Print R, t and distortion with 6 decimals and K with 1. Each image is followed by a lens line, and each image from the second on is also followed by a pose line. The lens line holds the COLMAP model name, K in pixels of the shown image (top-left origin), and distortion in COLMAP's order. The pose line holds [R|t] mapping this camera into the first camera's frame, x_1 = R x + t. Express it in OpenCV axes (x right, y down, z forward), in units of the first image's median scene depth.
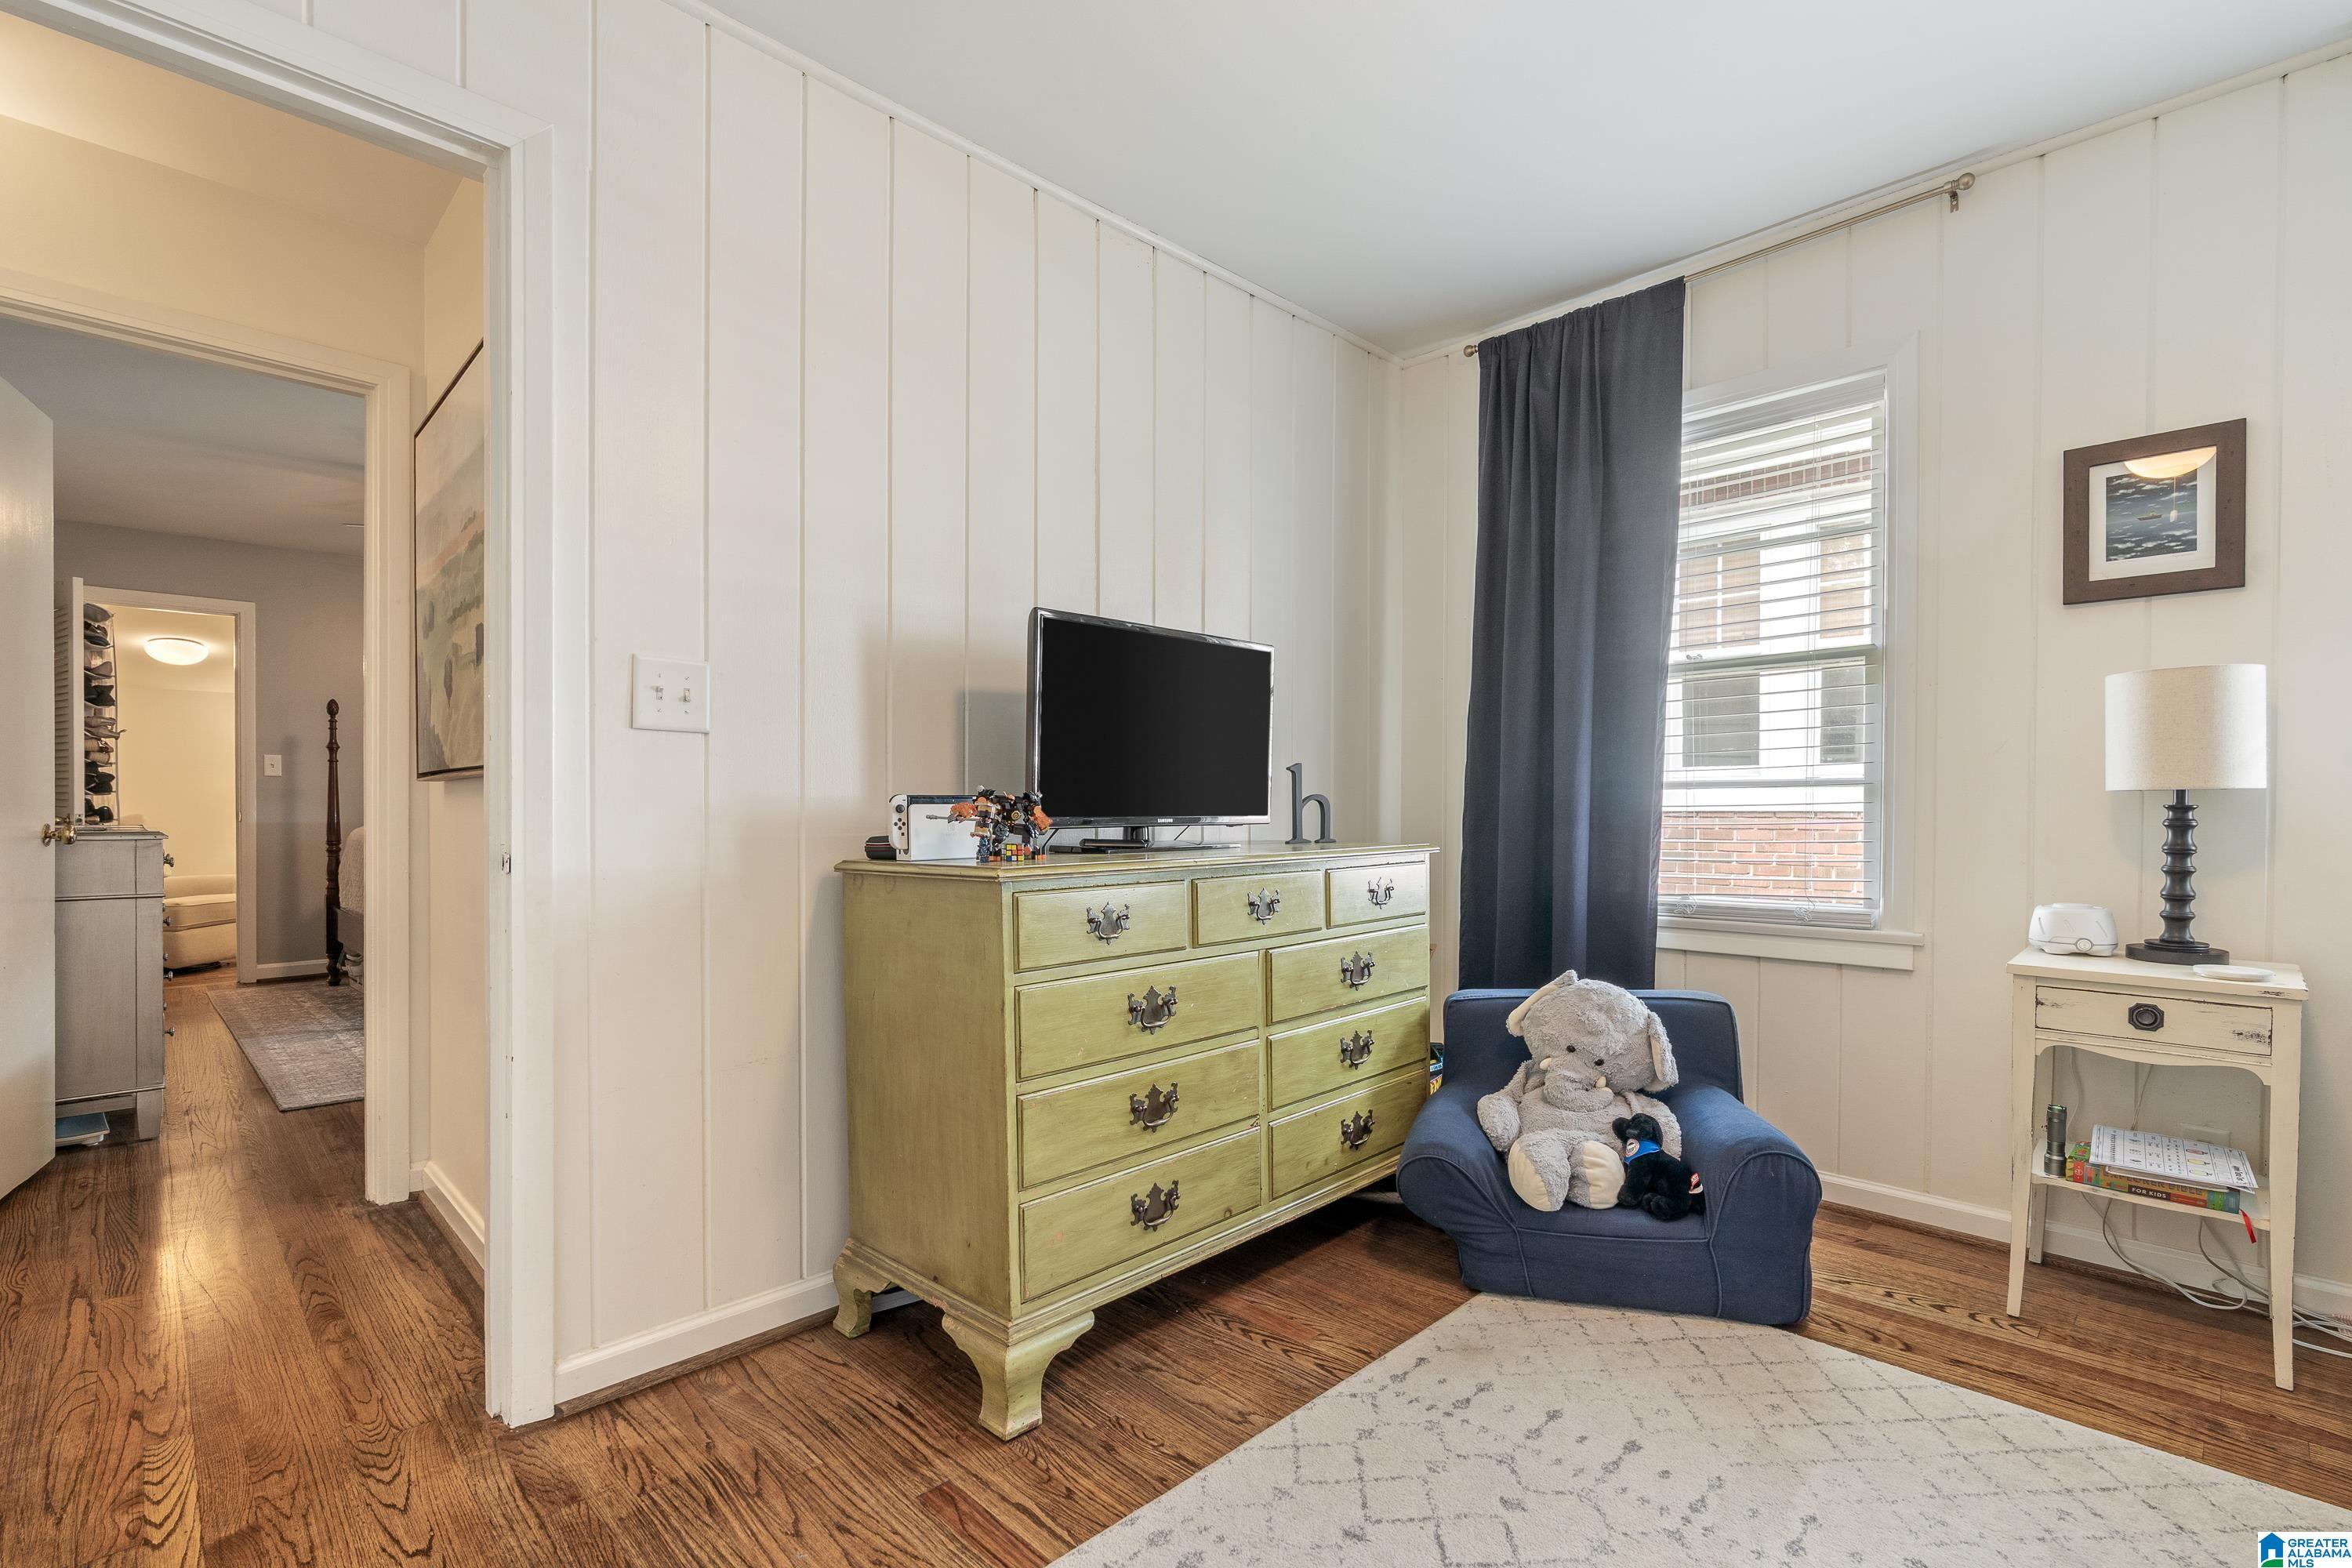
lens RADIAL K [[1072.0, 0, 1181.4], [0, 1072.0, 809.1], [0, 0, 1]] dist [-0.000928, 0.000444]
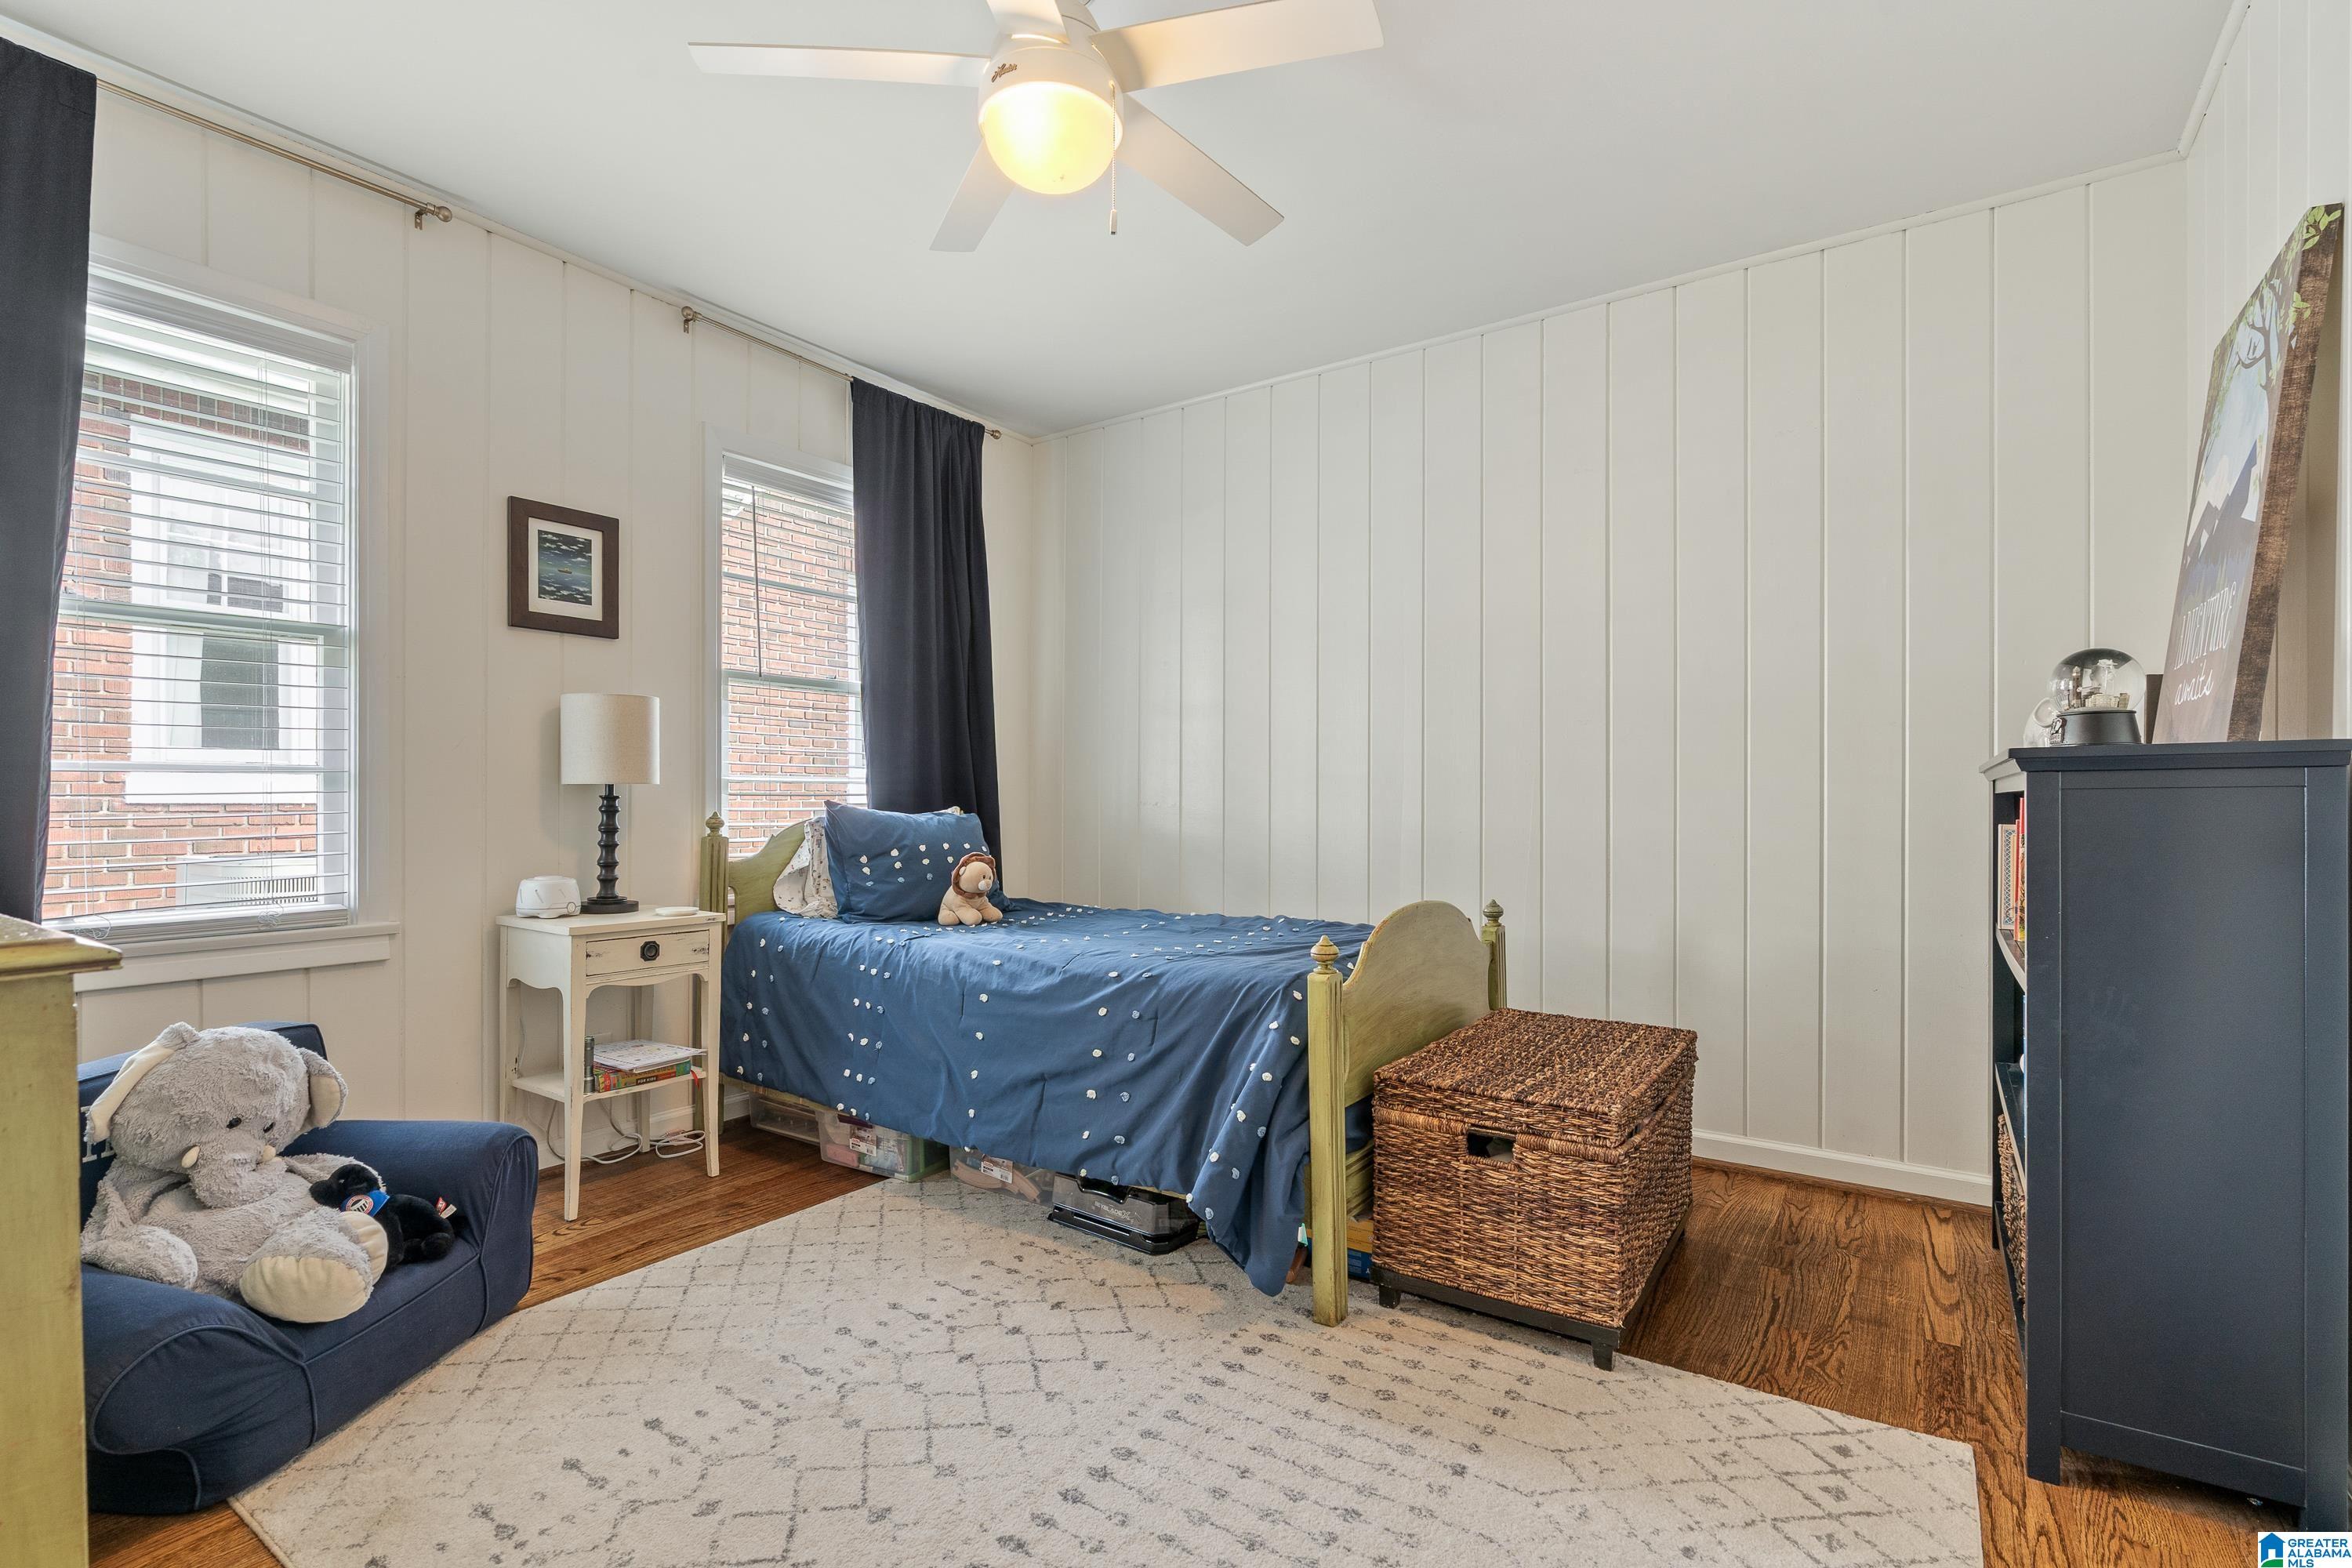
lens RADIAL K [[1083.6, 0, 1170.6], [0, 1083.6, 795.7], [0, 0, 1]] dist [-0.000042, 0.000810]
pose [[-0.173416, 0.004443, 0.984839, -0.522982], [0.003213, 0.999987, -0.003945, 0.004062], [-0.984843, 0.002480, -0.173428, 0.534877]]
